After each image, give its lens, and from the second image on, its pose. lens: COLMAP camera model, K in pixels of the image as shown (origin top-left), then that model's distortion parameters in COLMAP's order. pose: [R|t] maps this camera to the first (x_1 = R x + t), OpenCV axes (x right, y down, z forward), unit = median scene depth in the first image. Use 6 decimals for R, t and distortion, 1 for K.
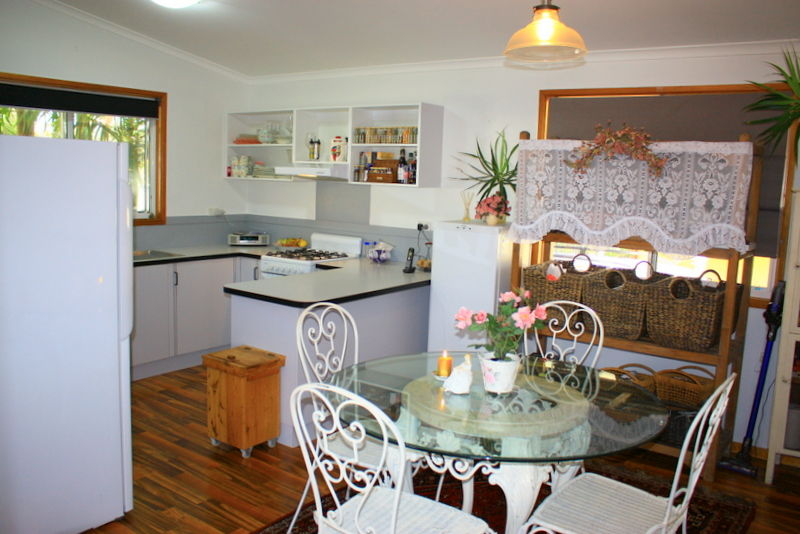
lens RADIAL K [[661.5, 0, 400.0], [0, 661.5, 267.0], [0, 0, 1]] dist [-0.201677, 0.000344]
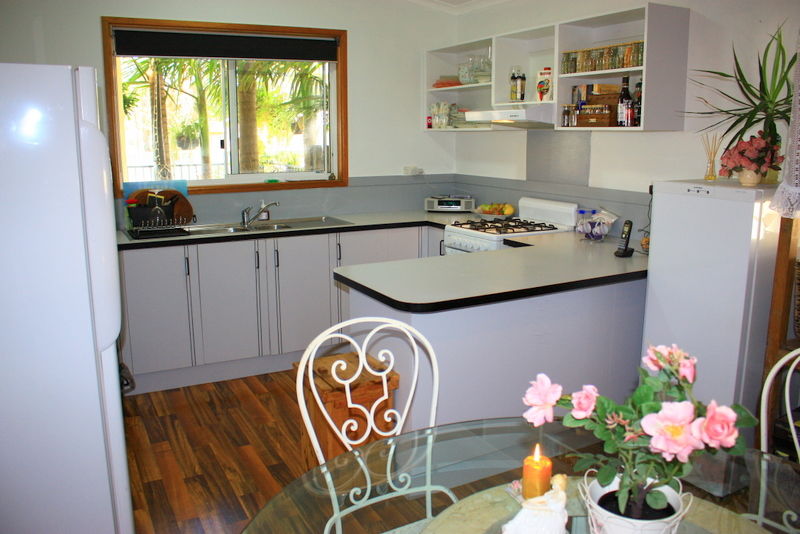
lens RADIAL K [[652.2, 0, 400.0], [0, 652.2, 267.0], [0, 0, 1]] dist [-0.165223, 0.109898]
pose [[0.893037, 0.044226, -0.447805, 0.096541], [-0.017362, 0.997804, 0.063922, -0.017662], [0.449649, -0.049310, 0.891843, 0.284333]]
